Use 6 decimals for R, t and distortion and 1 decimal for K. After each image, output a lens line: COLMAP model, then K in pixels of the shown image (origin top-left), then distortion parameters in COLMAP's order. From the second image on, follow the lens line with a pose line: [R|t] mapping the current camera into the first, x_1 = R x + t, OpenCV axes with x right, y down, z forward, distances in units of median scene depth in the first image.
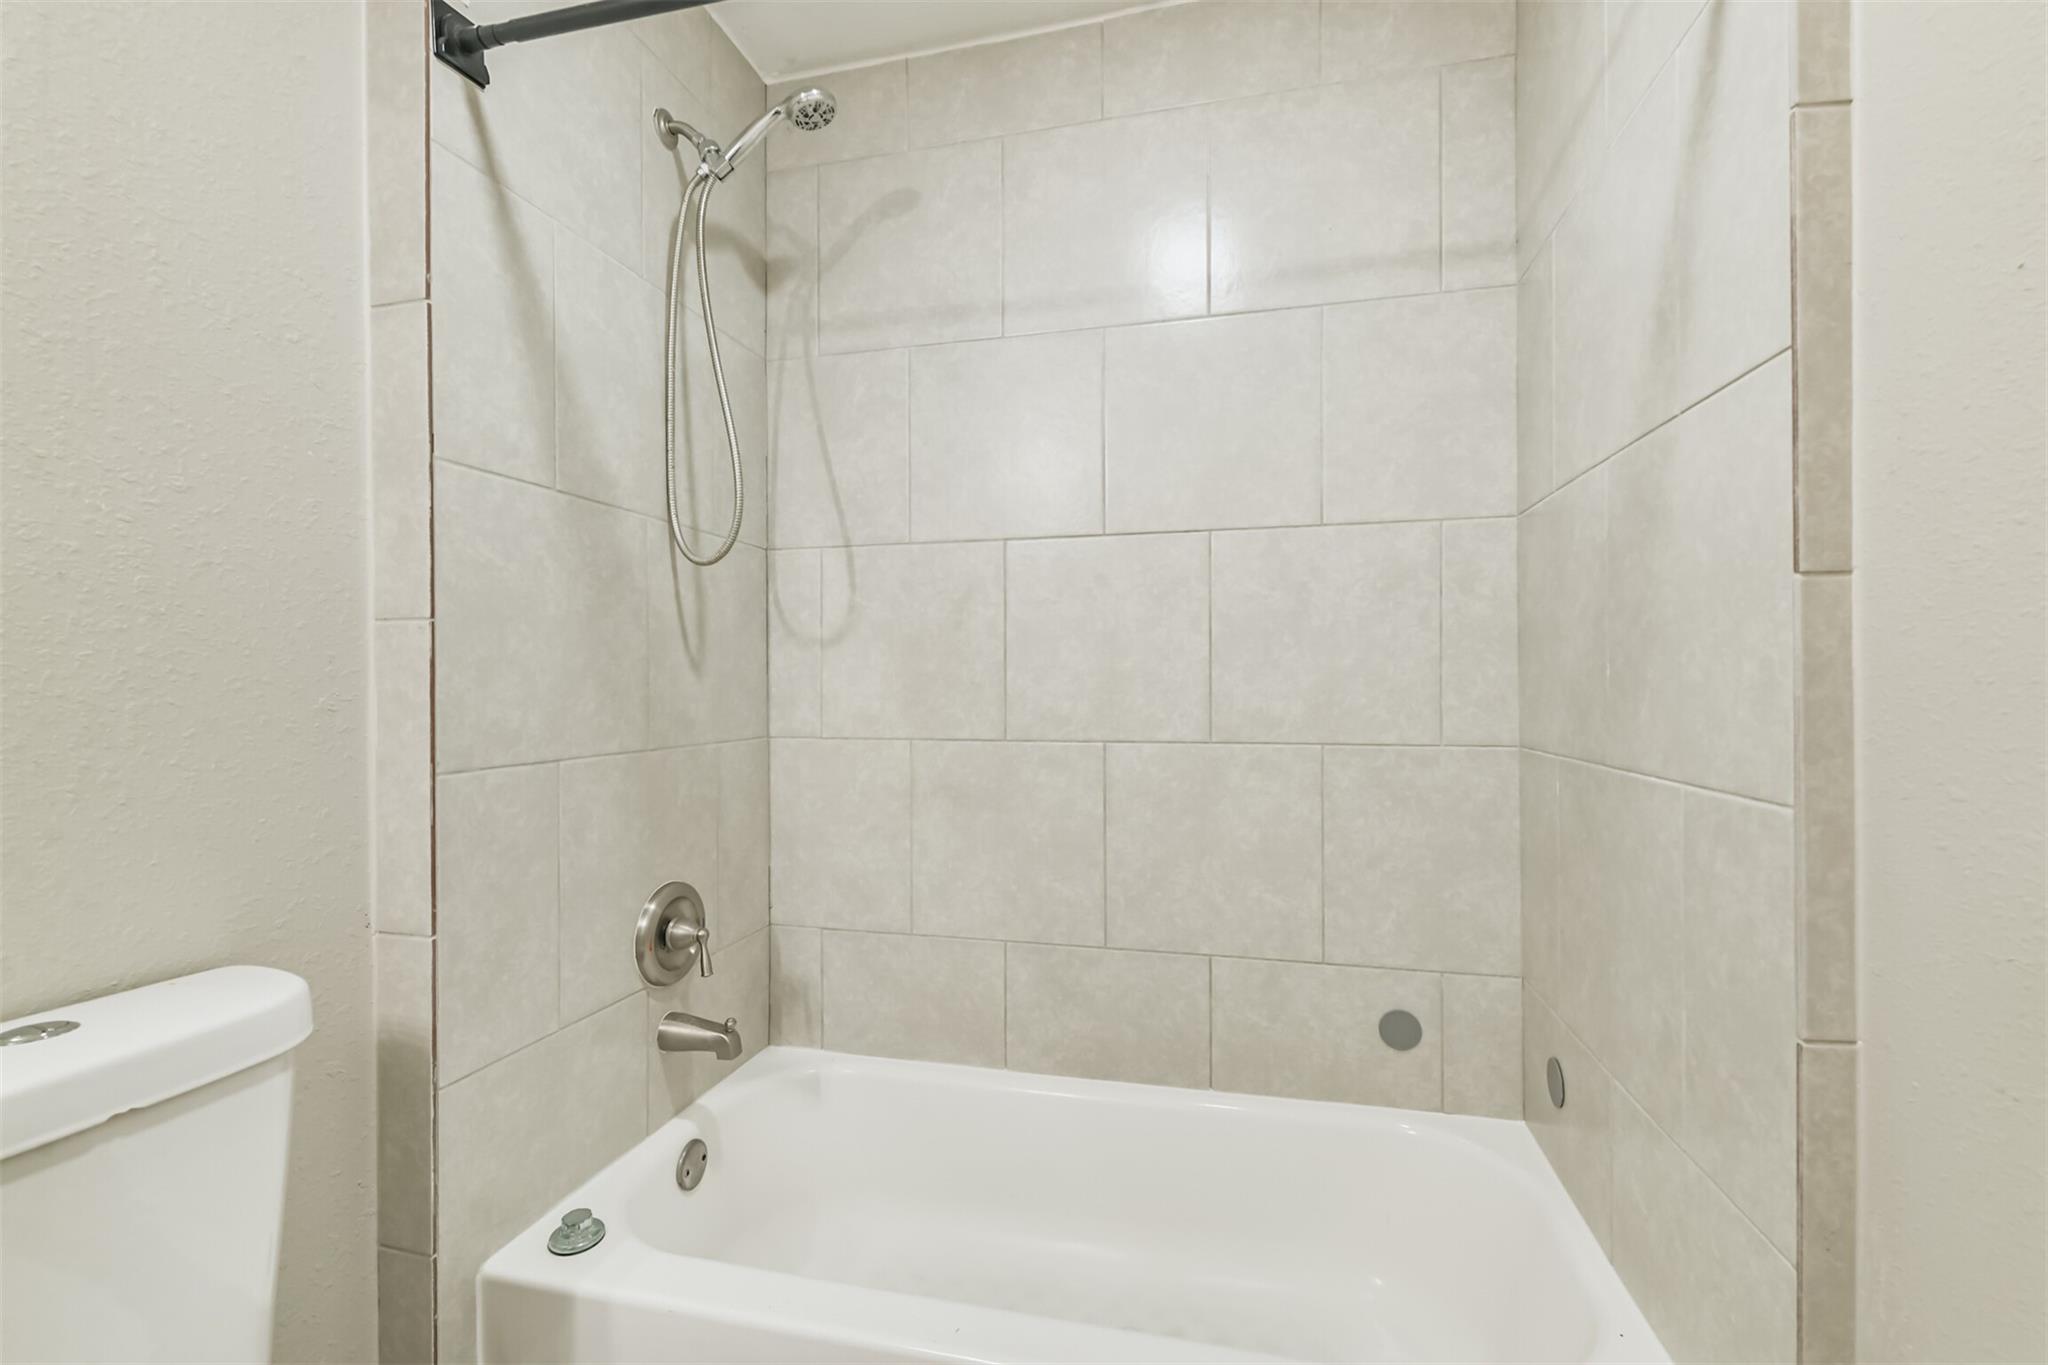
lens RADIAL K [[889.1, 0, 1023.2], [0, 889.1, 687.4], [0, 0, 1]] dist [-0.003573, -0.003169]
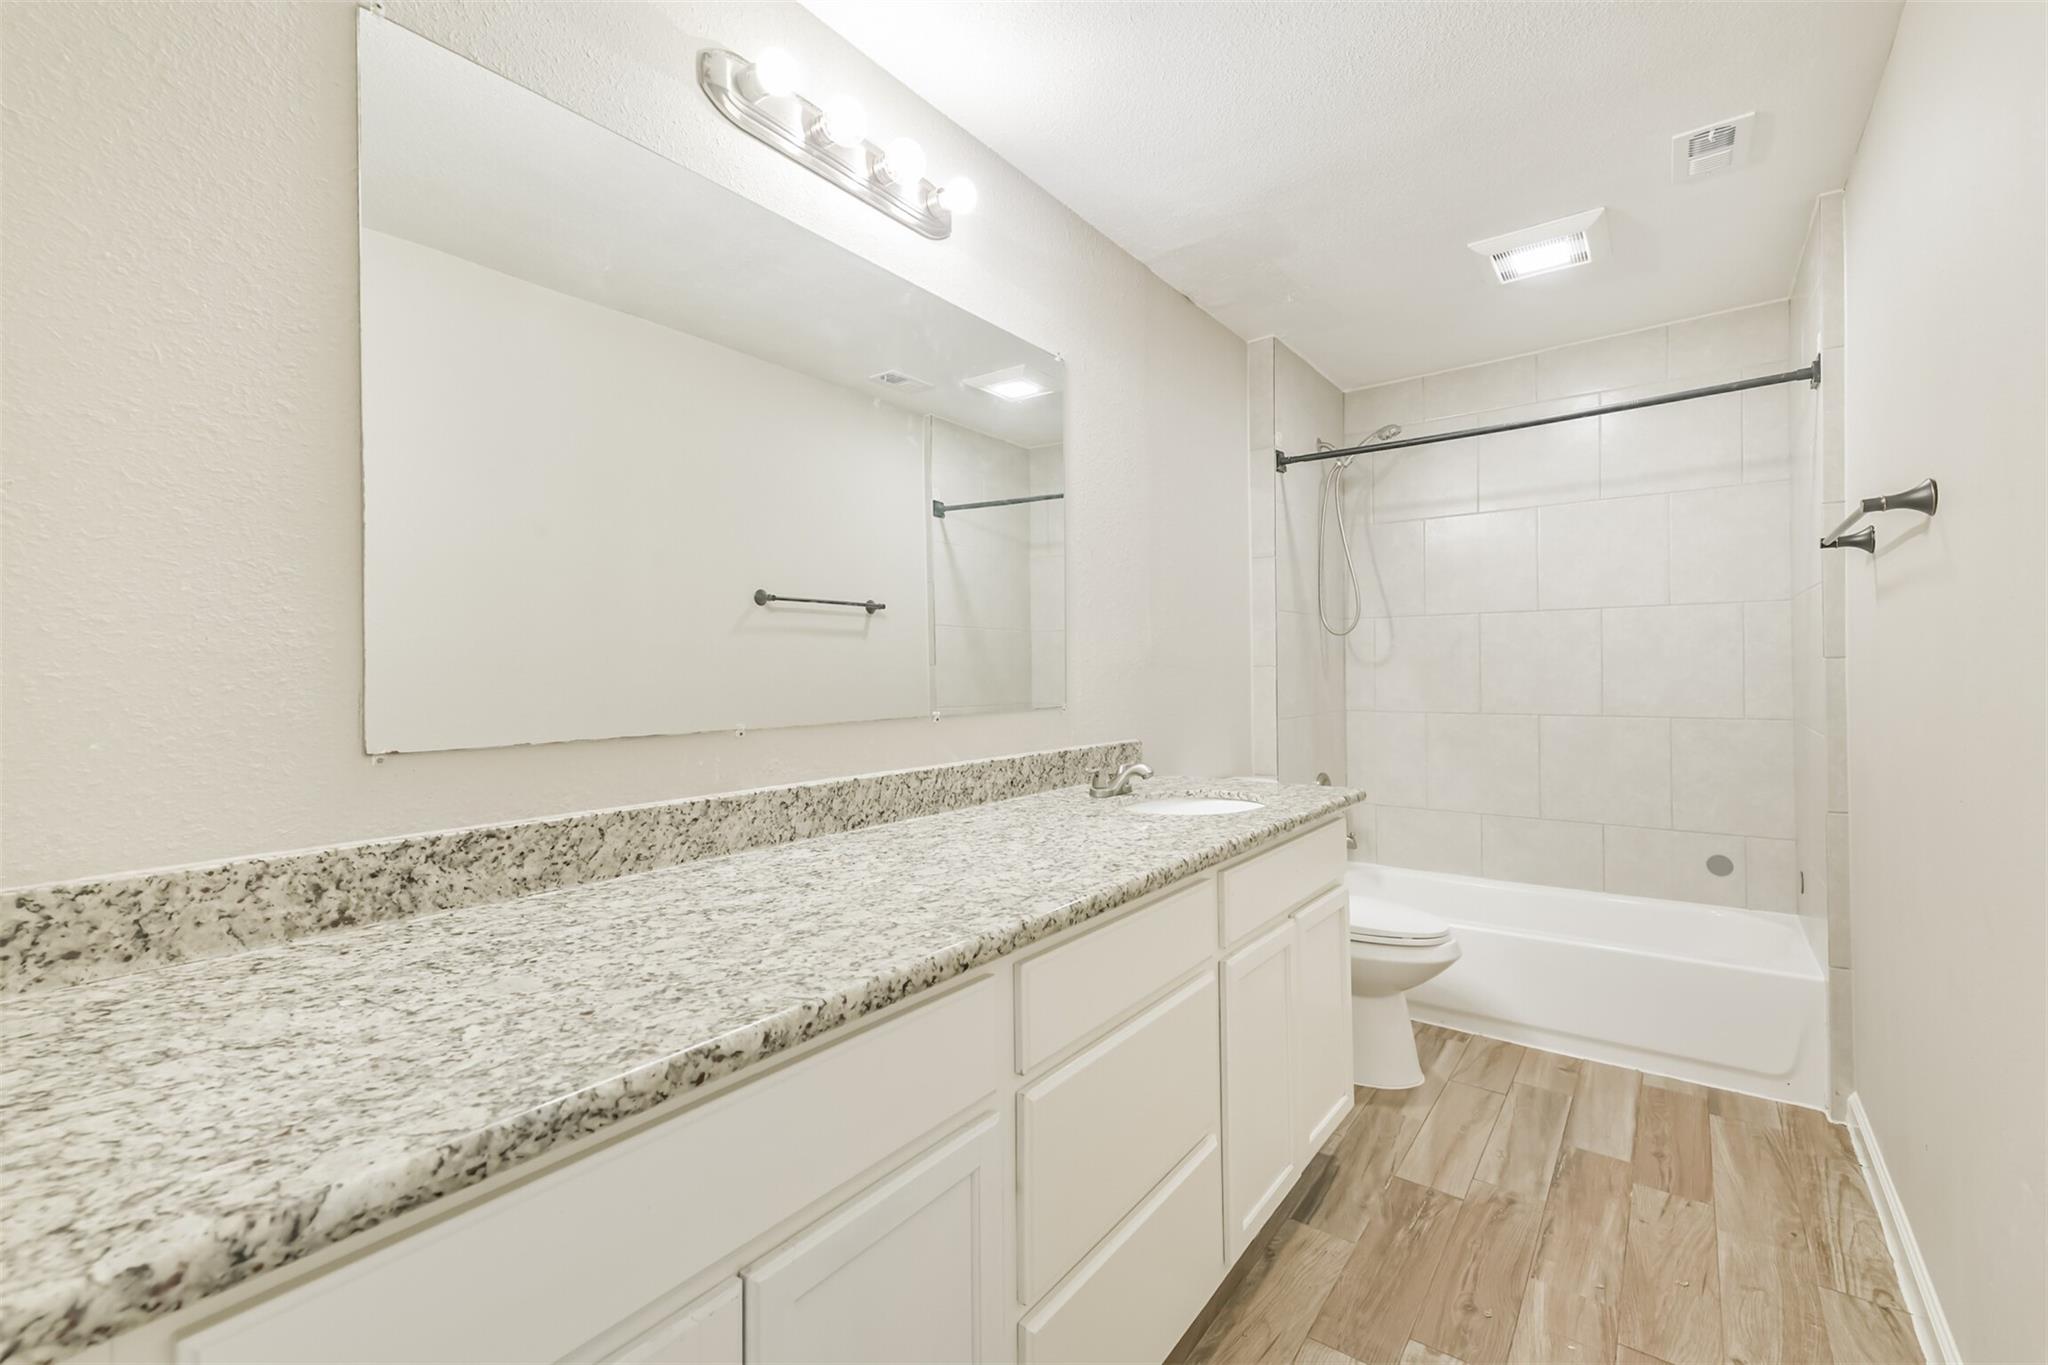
lens RADIAL K [[889.1, 0, 979.5], [0, 889.1, 673.5], [0, 0, 1]] dist [-0.003573, -0.003169]
pose [[0.909966, -0.005874, -0.414641, -0.222122], [0.008375, 0.999956, 0.004214, -0.049061], [0.414598, -0.007308, 0.909975, -1.308385]]
